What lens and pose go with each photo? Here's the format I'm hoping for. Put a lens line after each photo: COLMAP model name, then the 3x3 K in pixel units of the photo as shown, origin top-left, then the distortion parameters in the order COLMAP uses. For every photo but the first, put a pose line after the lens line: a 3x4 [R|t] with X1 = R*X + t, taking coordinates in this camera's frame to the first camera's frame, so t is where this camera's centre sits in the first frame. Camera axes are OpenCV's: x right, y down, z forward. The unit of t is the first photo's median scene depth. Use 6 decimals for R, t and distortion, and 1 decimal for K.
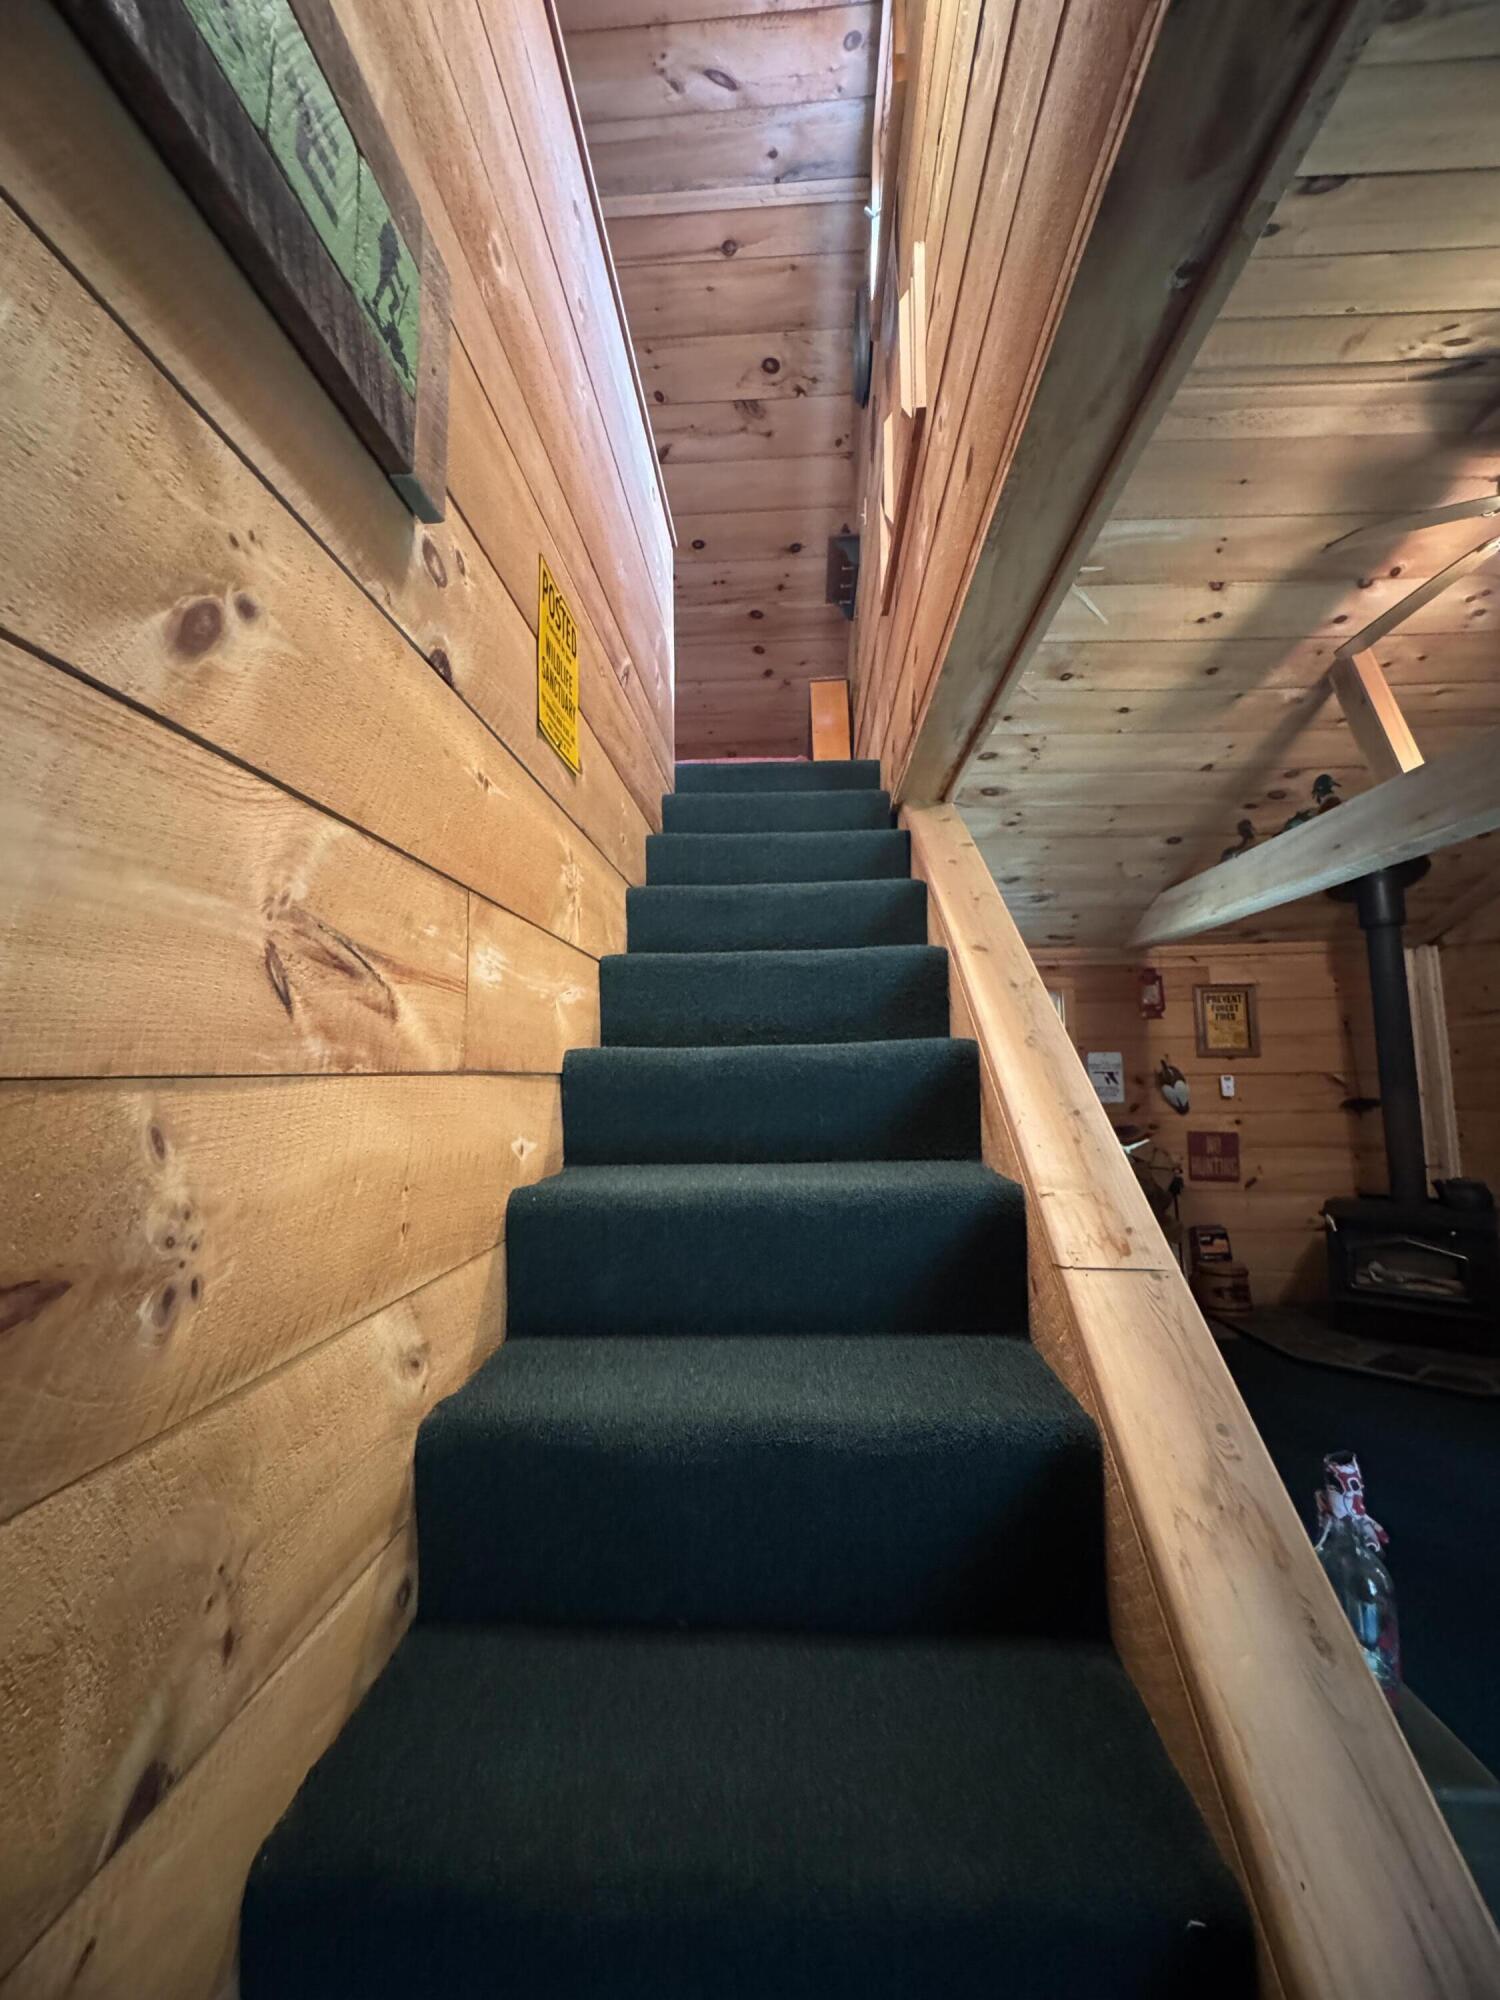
lens RADIAL K [[803.9, 0, 756.4], [0, 803.9, 996.8], [0, 0, 1]] dist [-0.000777, -0.000328]
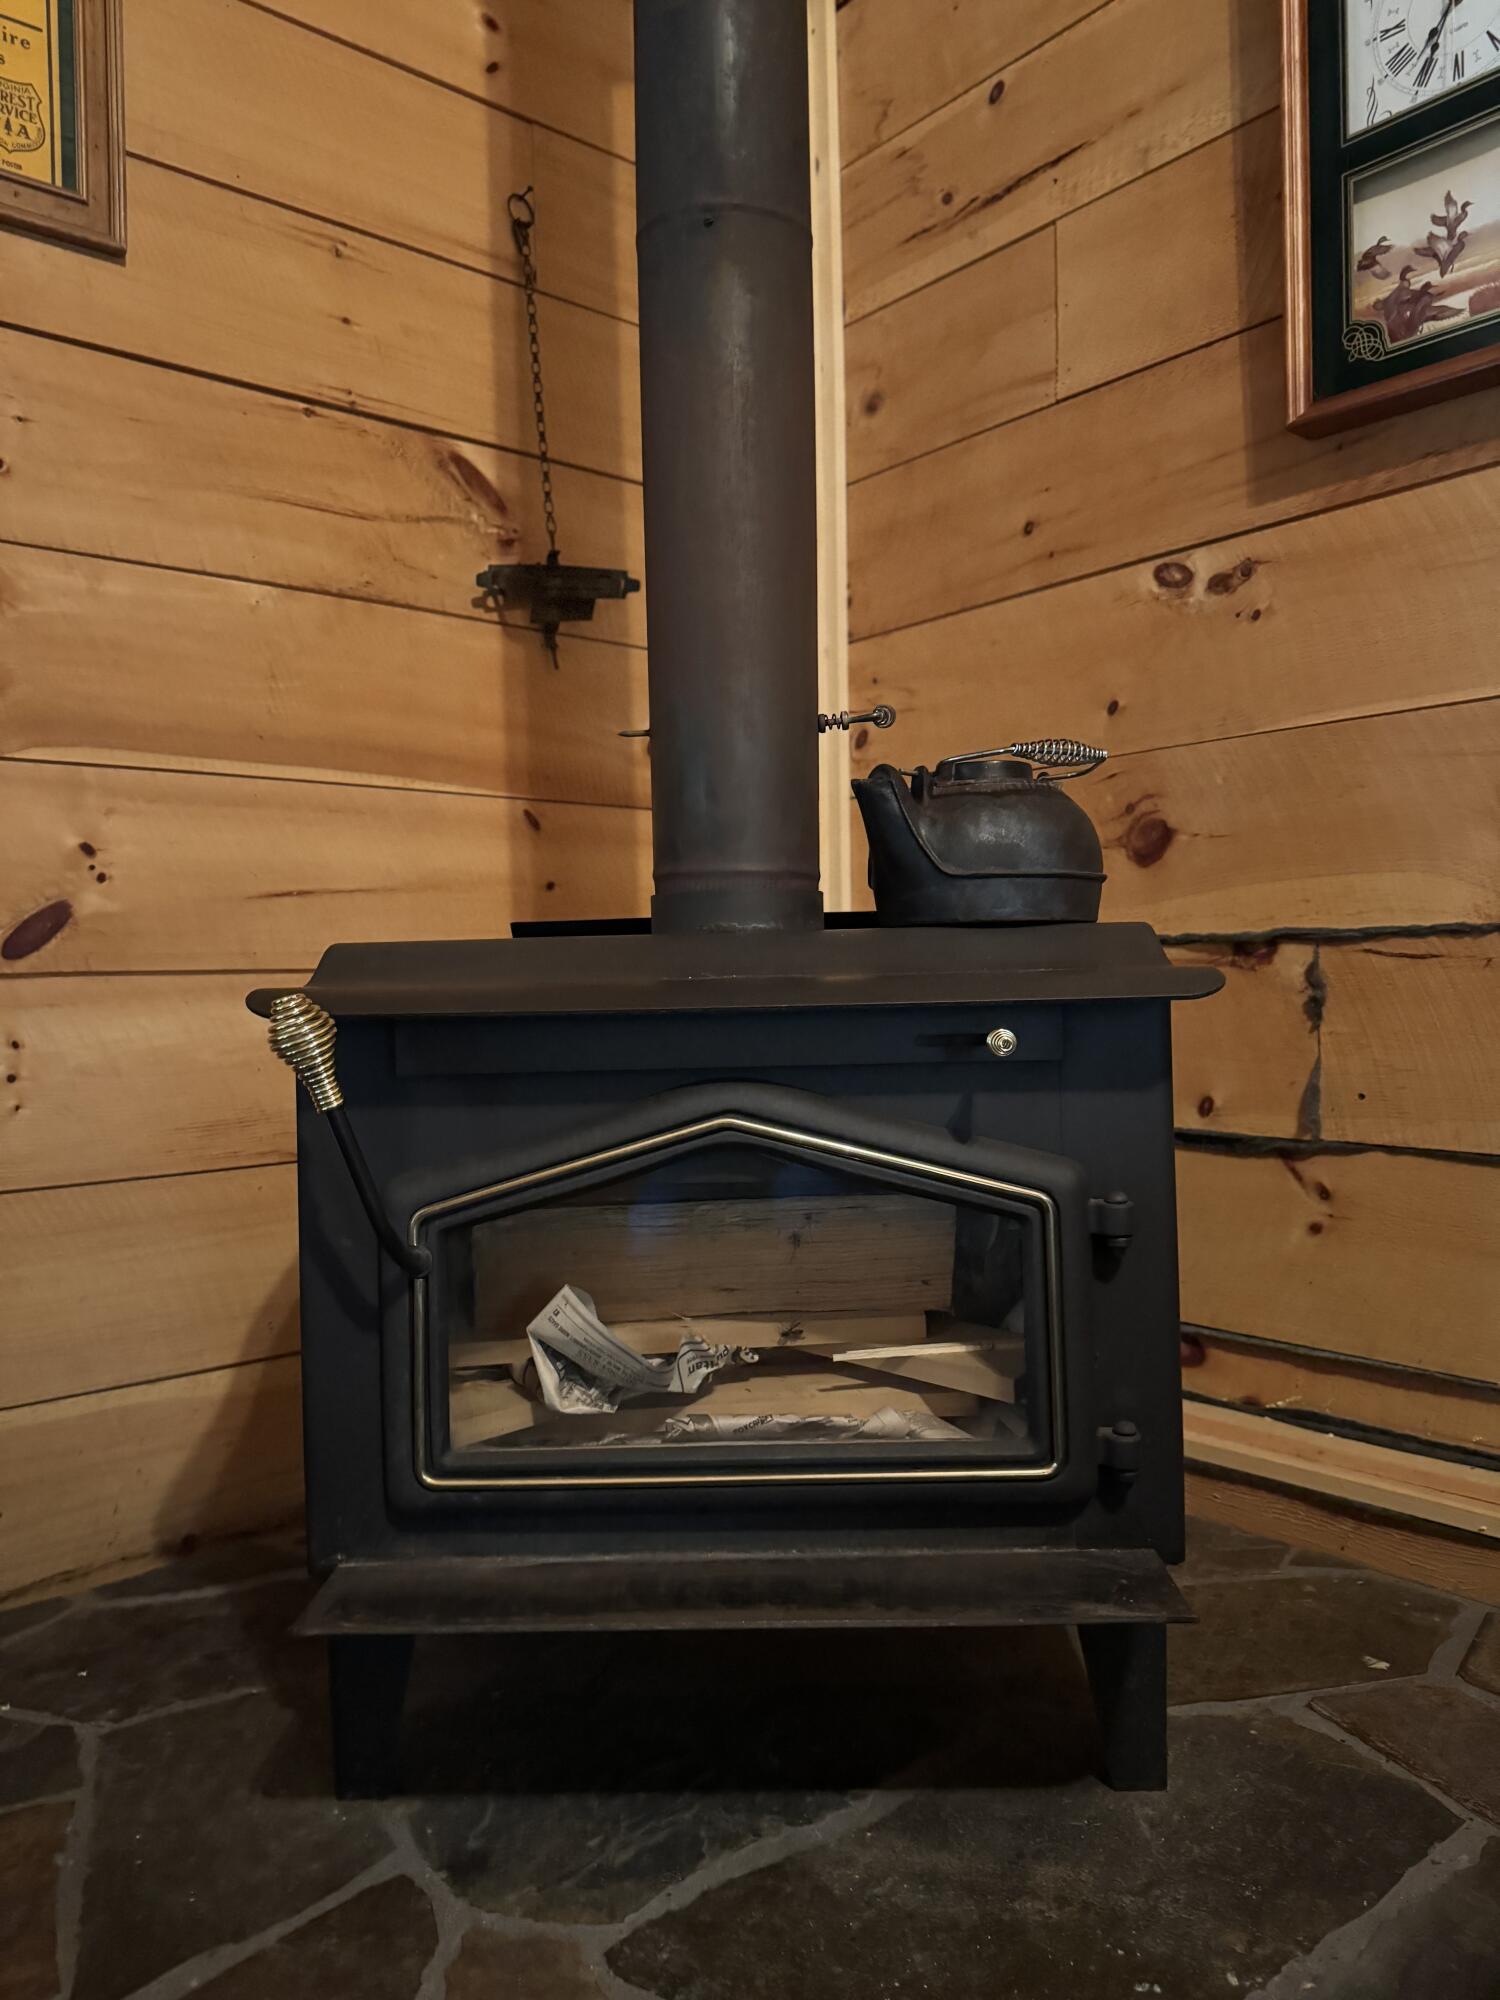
lens RADIAL K [[1423.7, 0, 751.8], [0, 1423.7, 998.4], [0, 0, 1]] dist [0.002810, 0.001090]
pose [[0.724202, -0.024194, 0.689163, 0.528879], [-0.060217, 0.993348, 0.098151, 0.212731], [-0.686953, -0.112581, 0.717928, 0.681686]]
